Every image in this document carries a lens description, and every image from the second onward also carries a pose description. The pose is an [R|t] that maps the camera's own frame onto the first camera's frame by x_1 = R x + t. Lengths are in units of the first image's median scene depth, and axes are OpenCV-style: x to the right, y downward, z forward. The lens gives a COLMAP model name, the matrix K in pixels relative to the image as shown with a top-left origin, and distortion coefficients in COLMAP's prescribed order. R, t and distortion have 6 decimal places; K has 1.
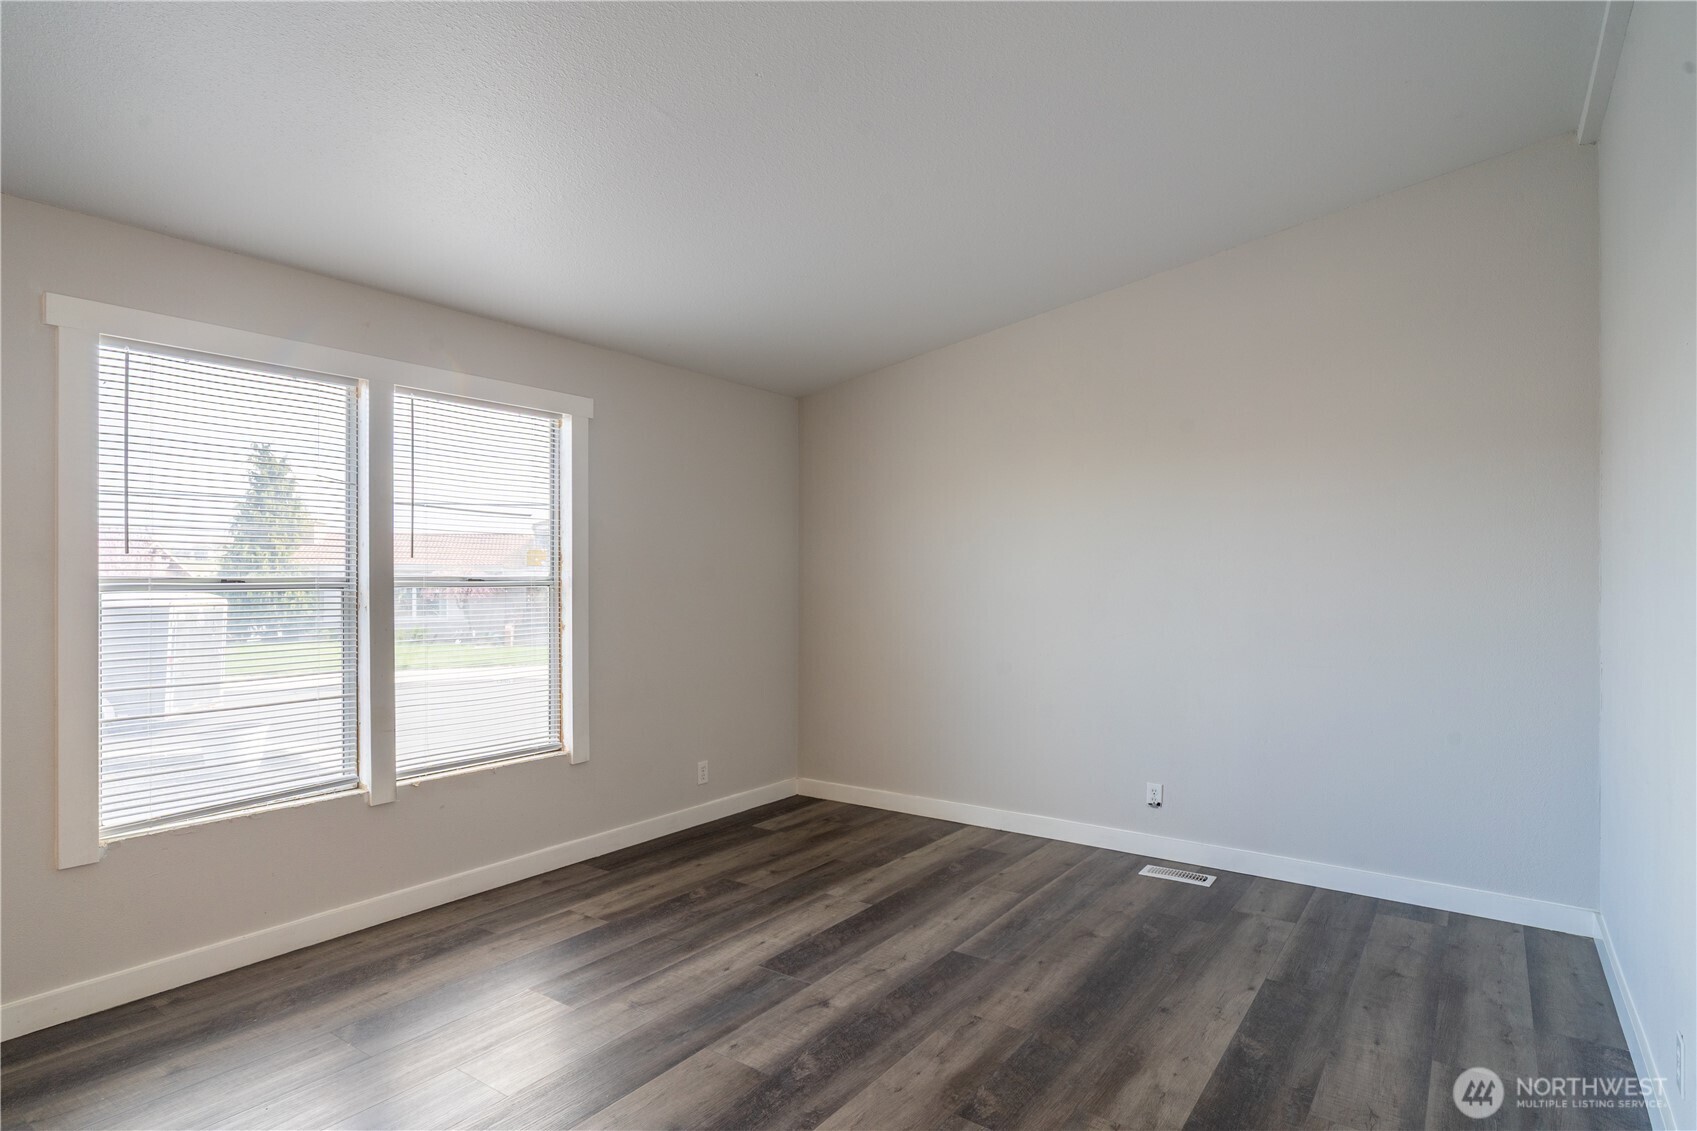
lens RADIAL K [[875.6, 0, 864.1], [0, 875.6, 571.5], [0, 0, 1]] dist [-0.004630, -0.000887]
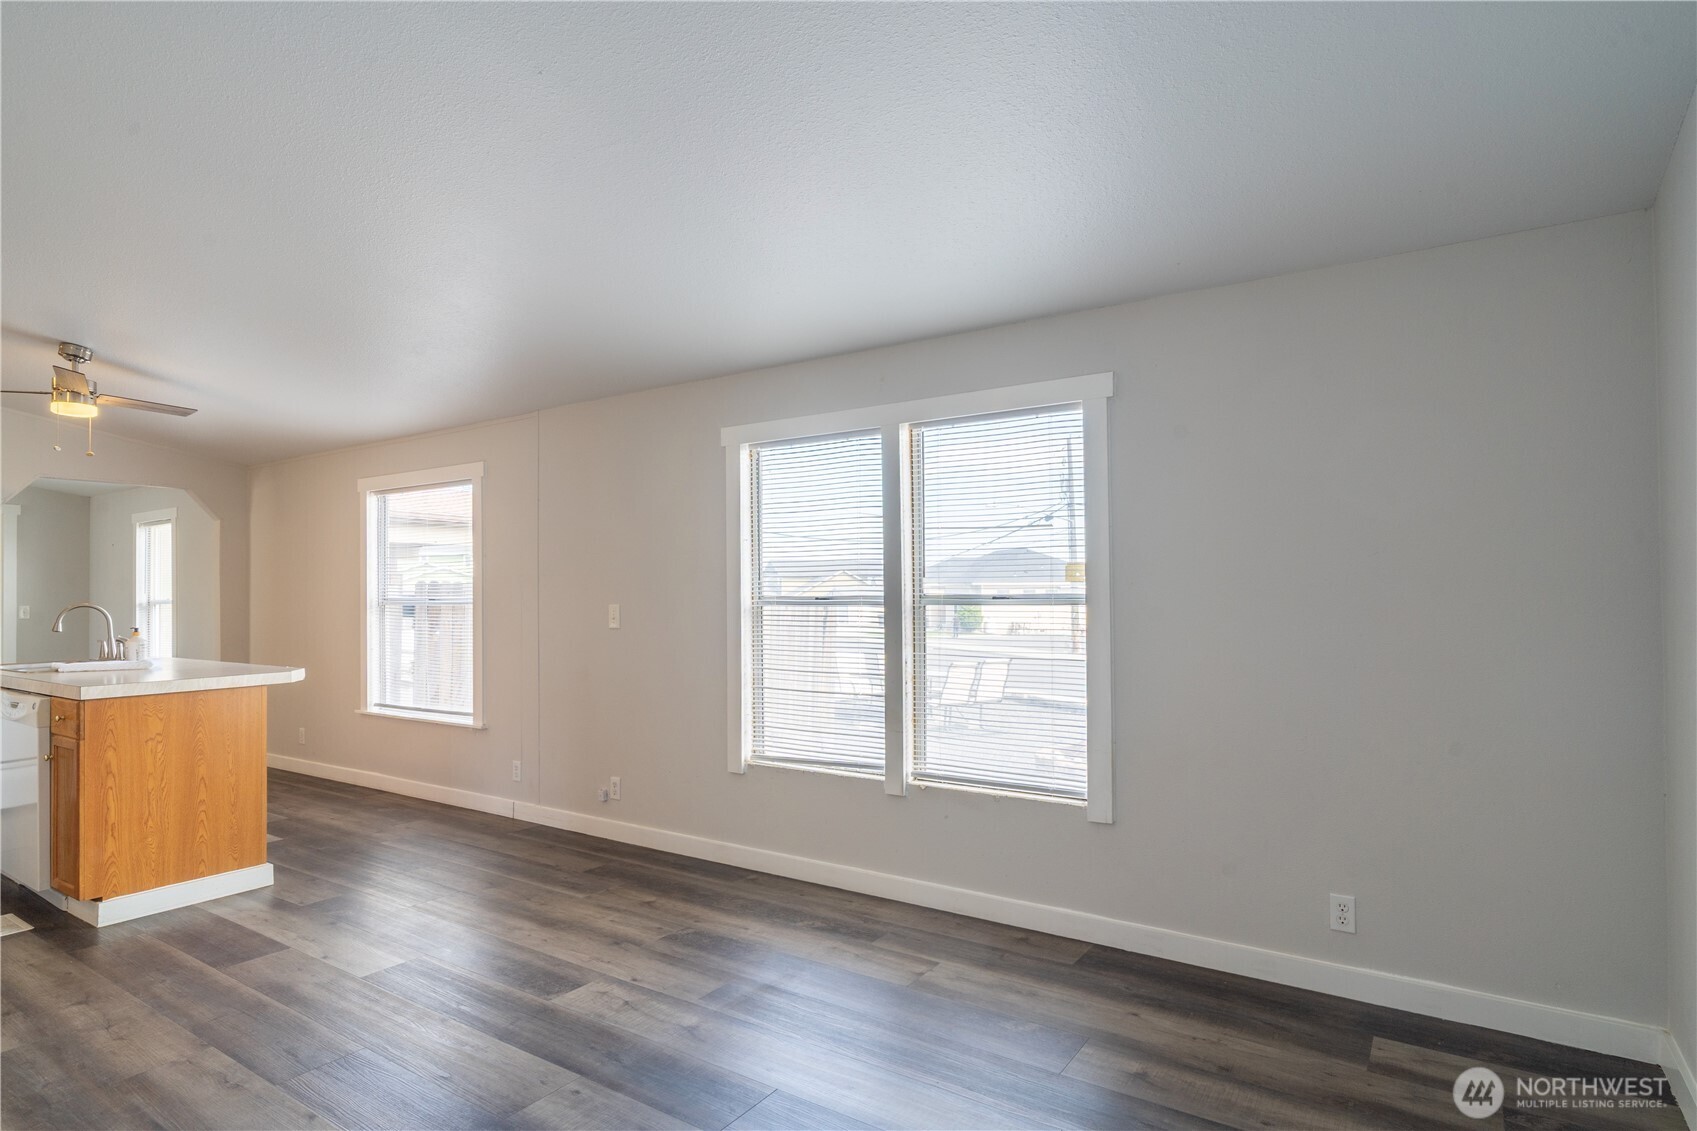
lens RADIAL K [[875.6, 0, 797.6], [0, 875.6, 568.6], [0, 0, 1]] dist [-0.004630, -0.000887]
pose [[0.026597, -0.025768, -0.999314, 0.592968], [0.013217, 0.999589, -0.025423, -0.000679], [0.999559, -0.012532, 0.026927, 0.854654]]
